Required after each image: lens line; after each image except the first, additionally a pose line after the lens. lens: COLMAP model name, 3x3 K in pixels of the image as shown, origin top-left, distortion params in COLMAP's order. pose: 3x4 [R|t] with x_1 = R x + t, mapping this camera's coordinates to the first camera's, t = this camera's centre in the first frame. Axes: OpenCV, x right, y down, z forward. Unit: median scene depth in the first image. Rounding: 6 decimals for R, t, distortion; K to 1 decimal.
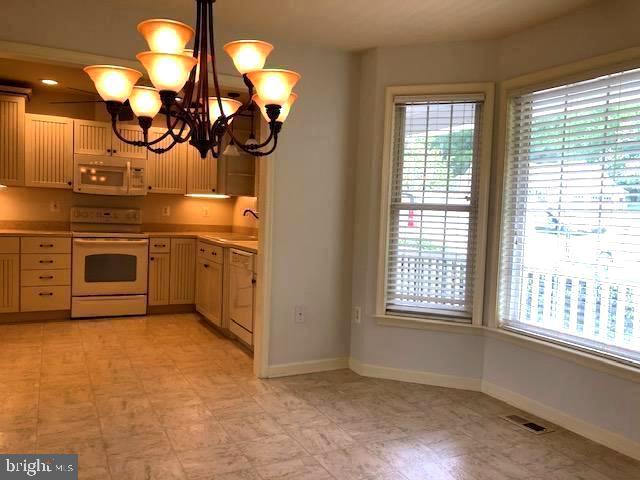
lens RADIAL K [[526.2, 0, 316.3], [0, 526.2, 239.9], [0, 0, 1]] dist [0.033809, -0.017155]
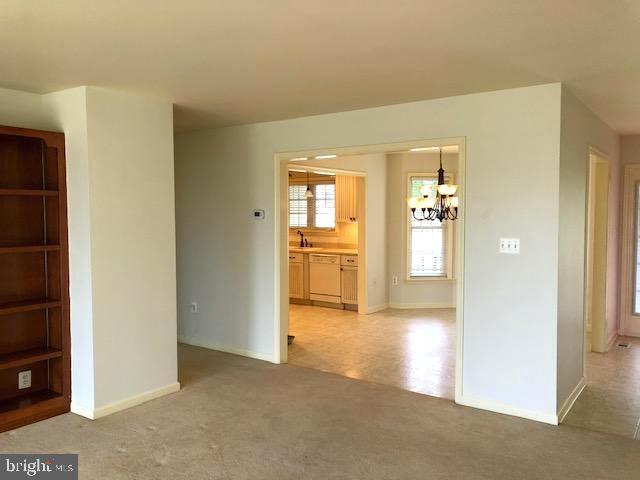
lens RADIAL K [[526.2, 0, 314.9], [0, 526.2, 243.2], [0, 0, 1]] dist [0.033809, -0.017155]
pose [[0.892061, -0.065336, 0.447167, -0.803109], [0.059345, 0.997861, 0.027409, -0.057441], [-0.448001, 0.002087, 0.894030, -0.510343]]
